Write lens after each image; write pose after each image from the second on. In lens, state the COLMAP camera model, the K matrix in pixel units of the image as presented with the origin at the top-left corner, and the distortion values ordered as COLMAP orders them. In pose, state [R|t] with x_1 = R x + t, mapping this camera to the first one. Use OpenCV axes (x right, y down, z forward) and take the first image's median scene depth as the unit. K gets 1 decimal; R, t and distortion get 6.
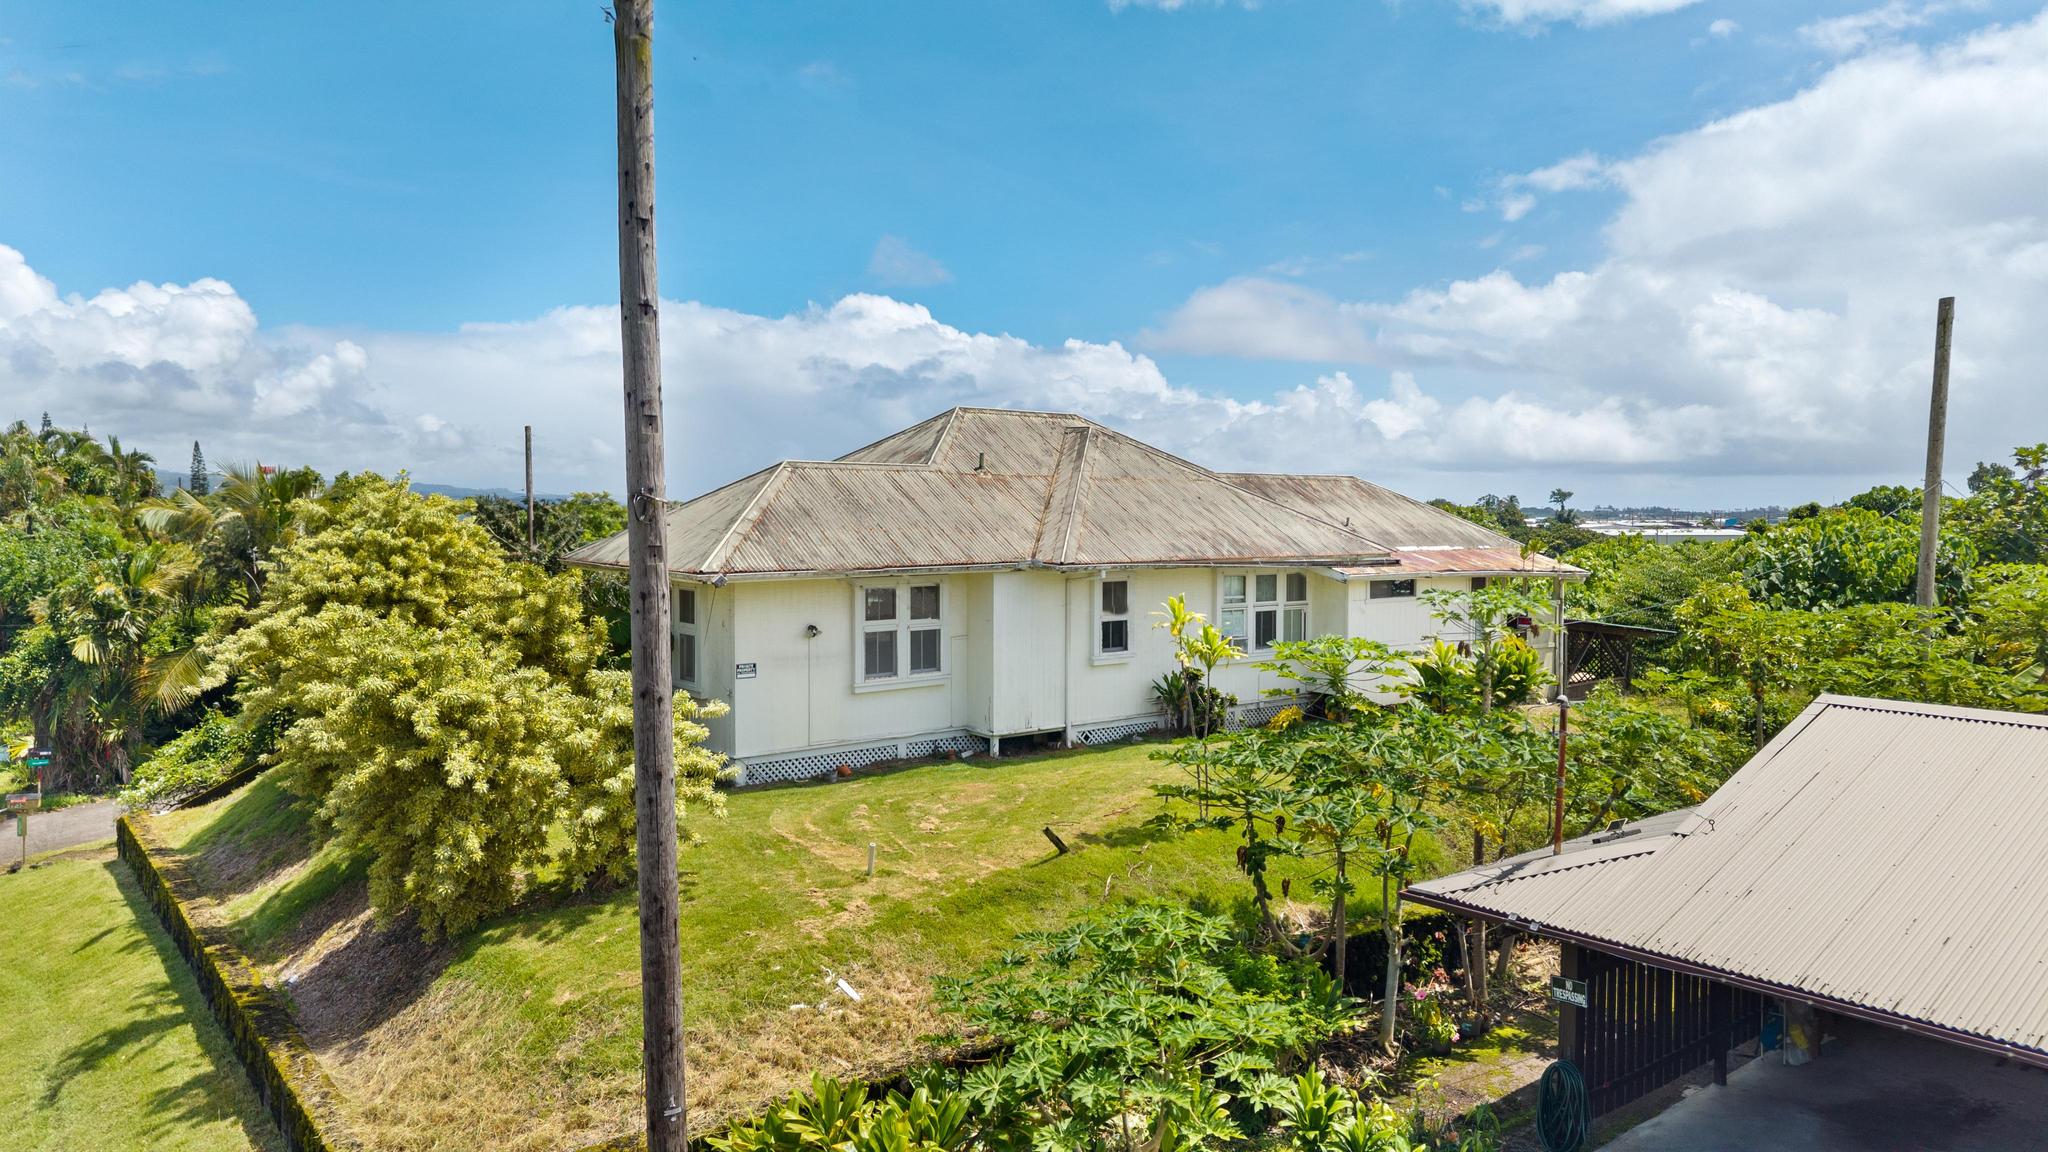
lens RADIAL K [[1389.1, 0, 1019.8], [0, 1389.1, 574.3], [0, 0, 1]] dist [0.068419, -0.070166]
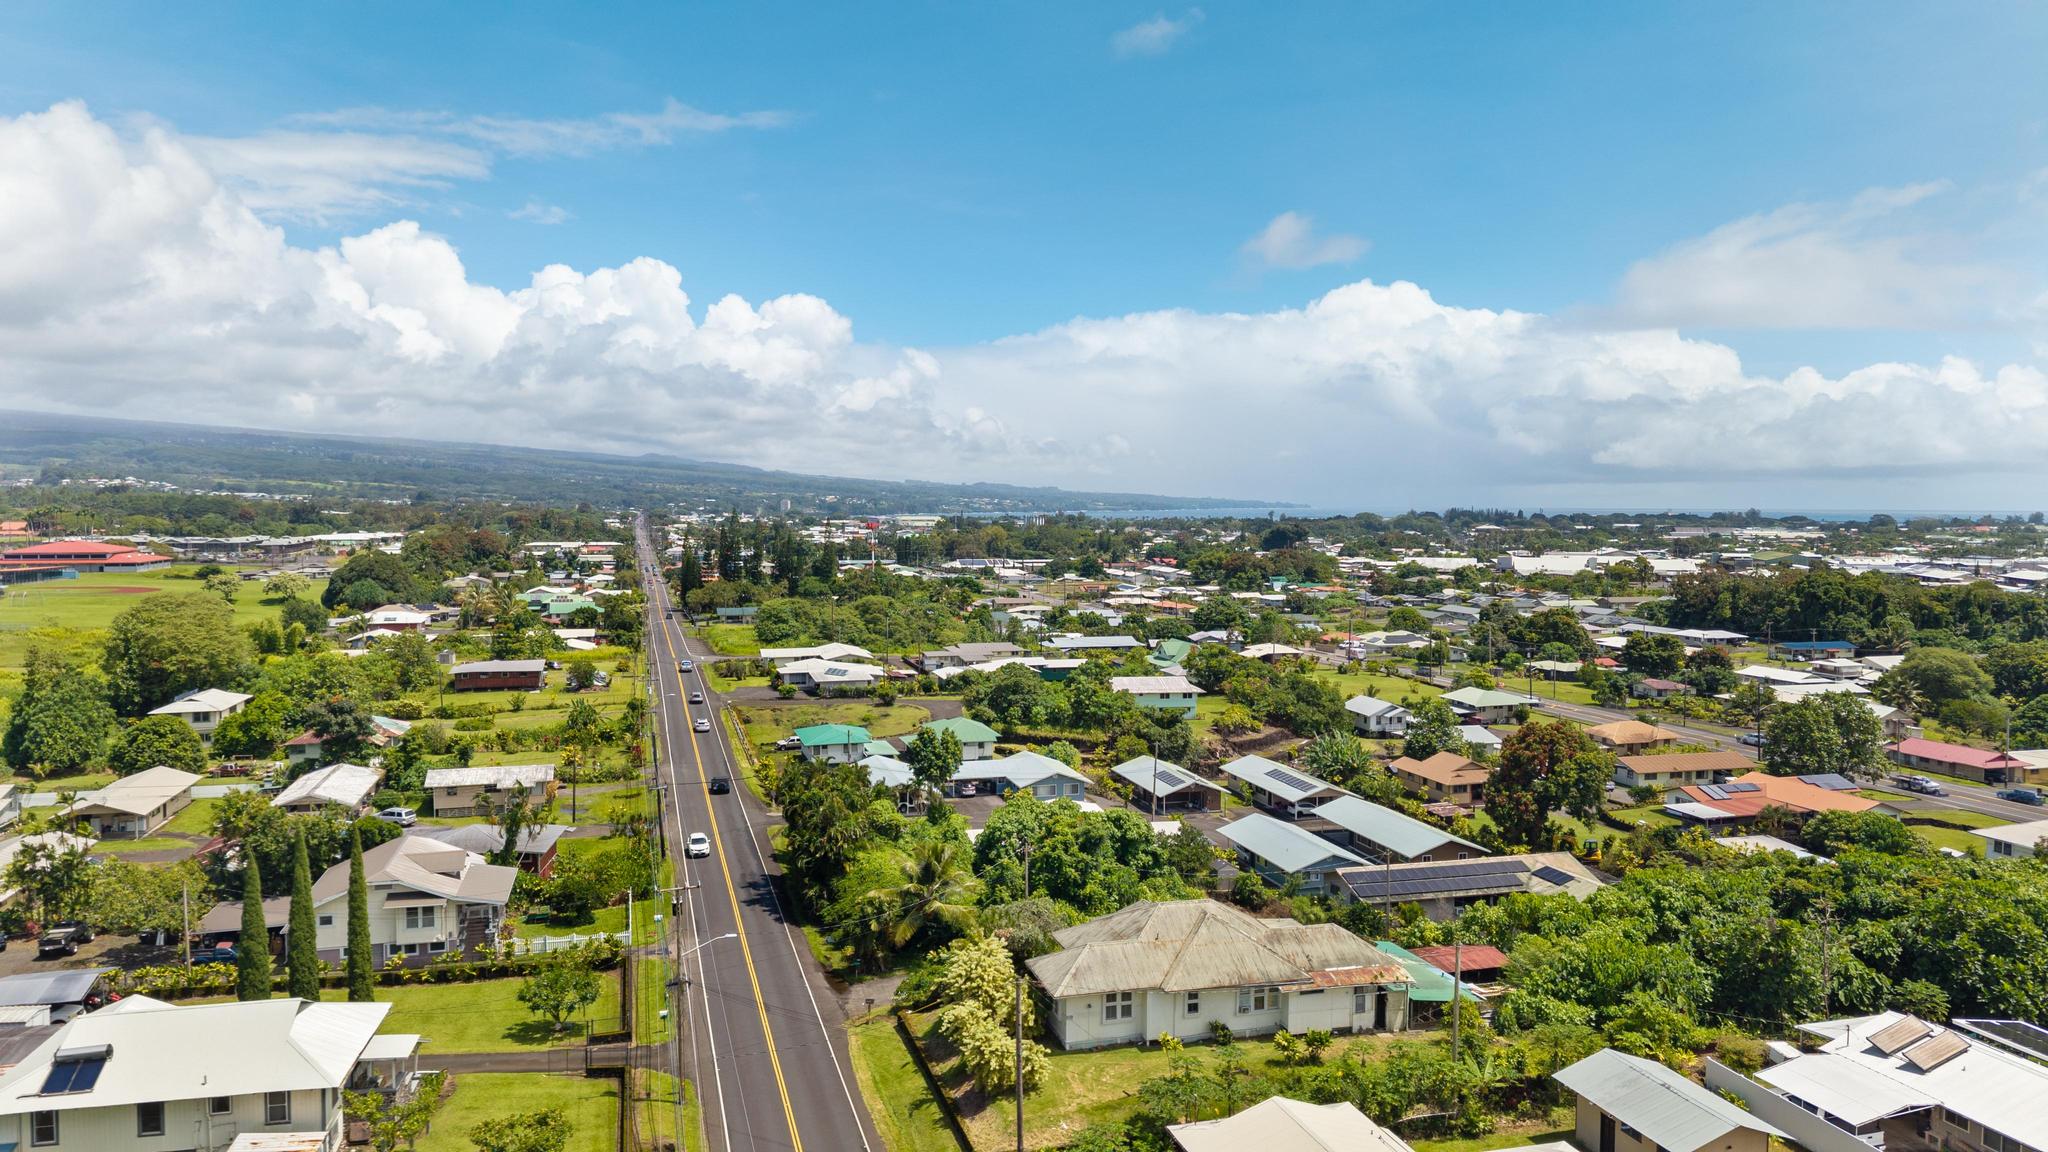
lens RADIAL K [[1389.1, 0, 1019.8], [0, 1389.1, 574.3], [0, 0, 1]] dist [0.068419, -0.070166]
pose [[0.928620, 0.021107, -0.370431, 0.747475], [-0.023379, 0.999725, -0.001644, -0.803212], [0.370294, 0.010187, 0.928859, -1.800641]]
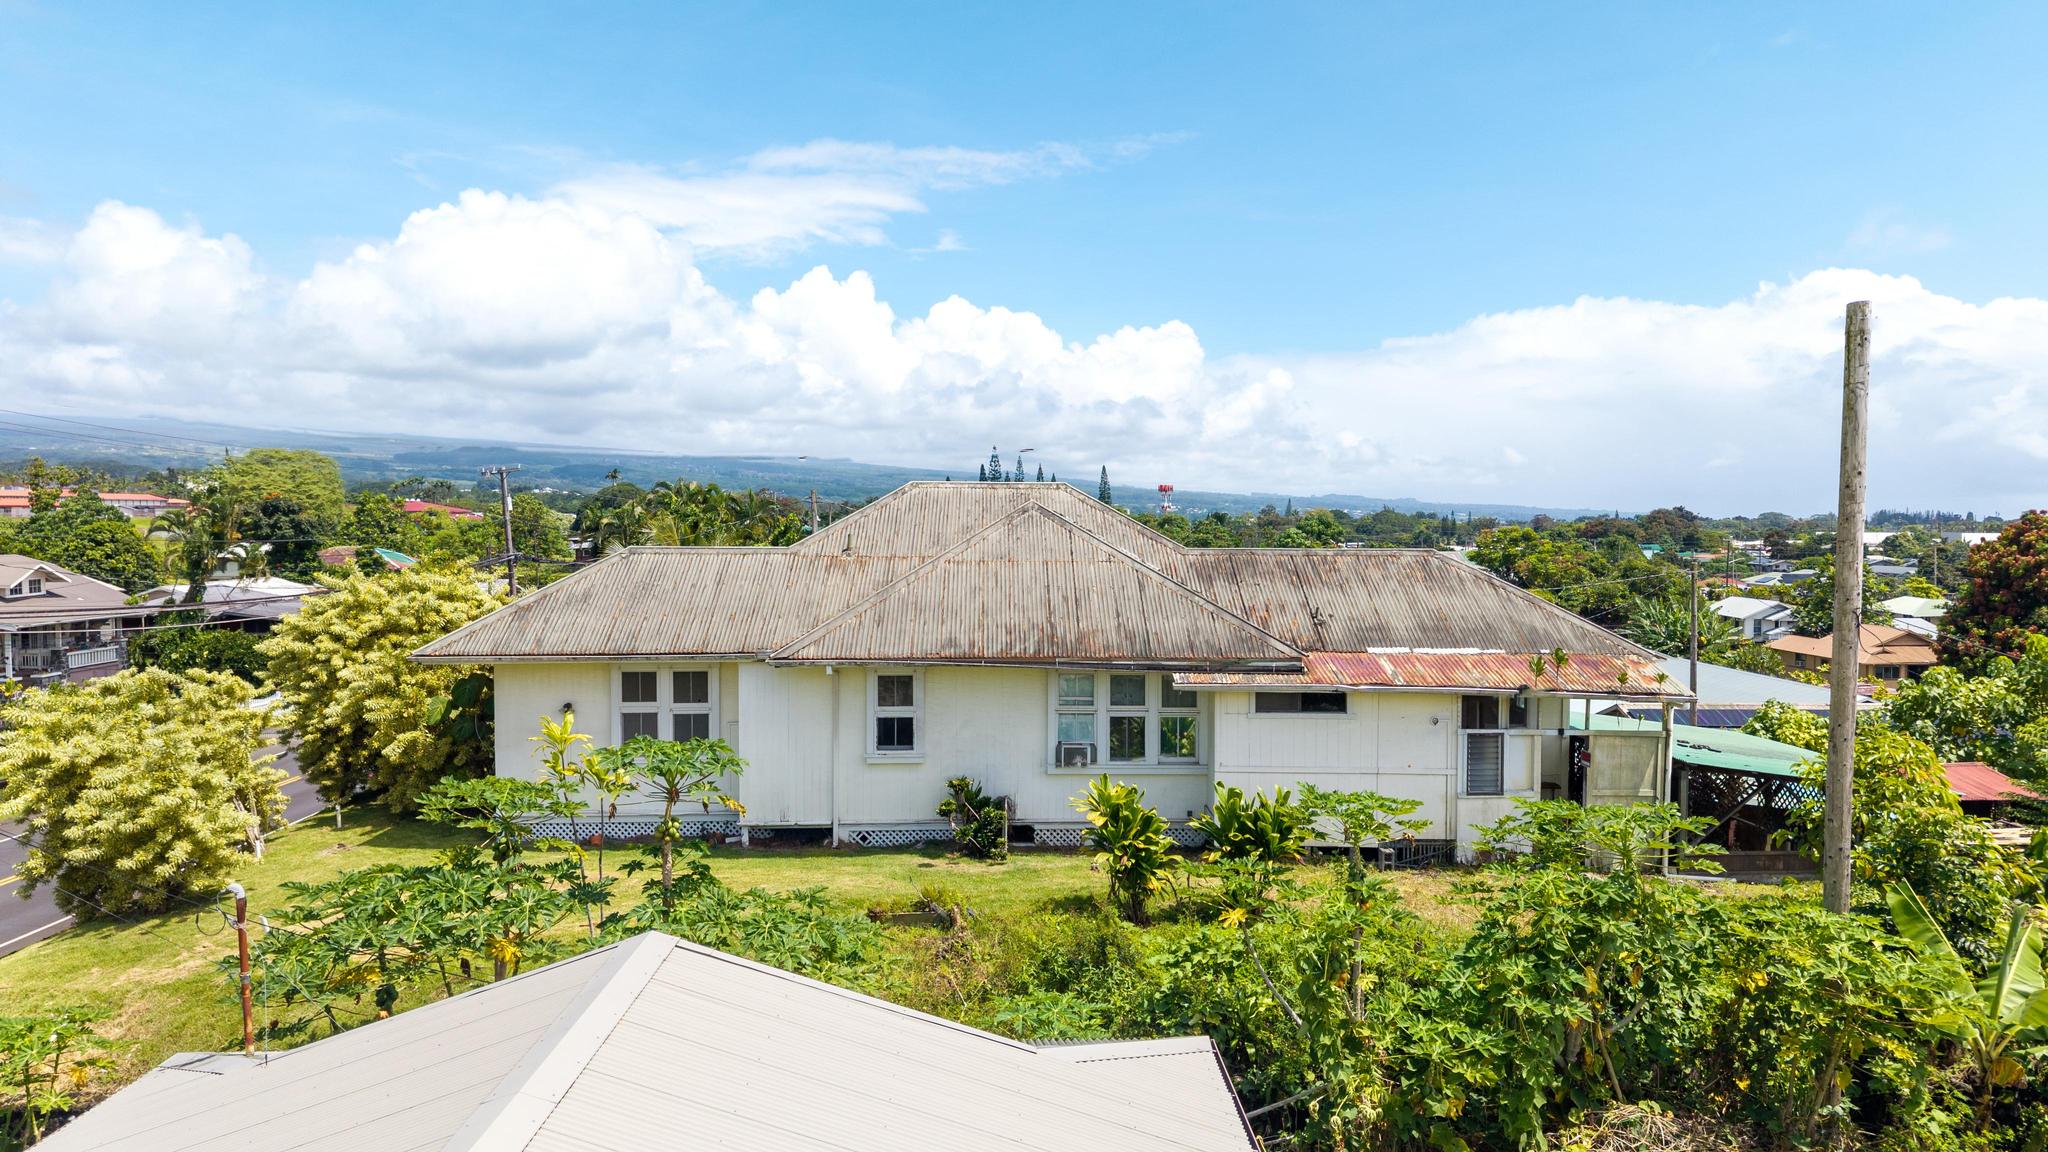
lens RADIAL K [[1389.1, 0, 1019.8], [0, 1389.1, 574.3], [0, 0, 1]] dist [0.068419, -0.070166]
pose [[0.795069, 0.025621, -0.605977, 0.624708], [-0.028676, 0.999578, 0.004639, -0.062370], [0.605841, 0.013689, 0.795468, 0.268347]]
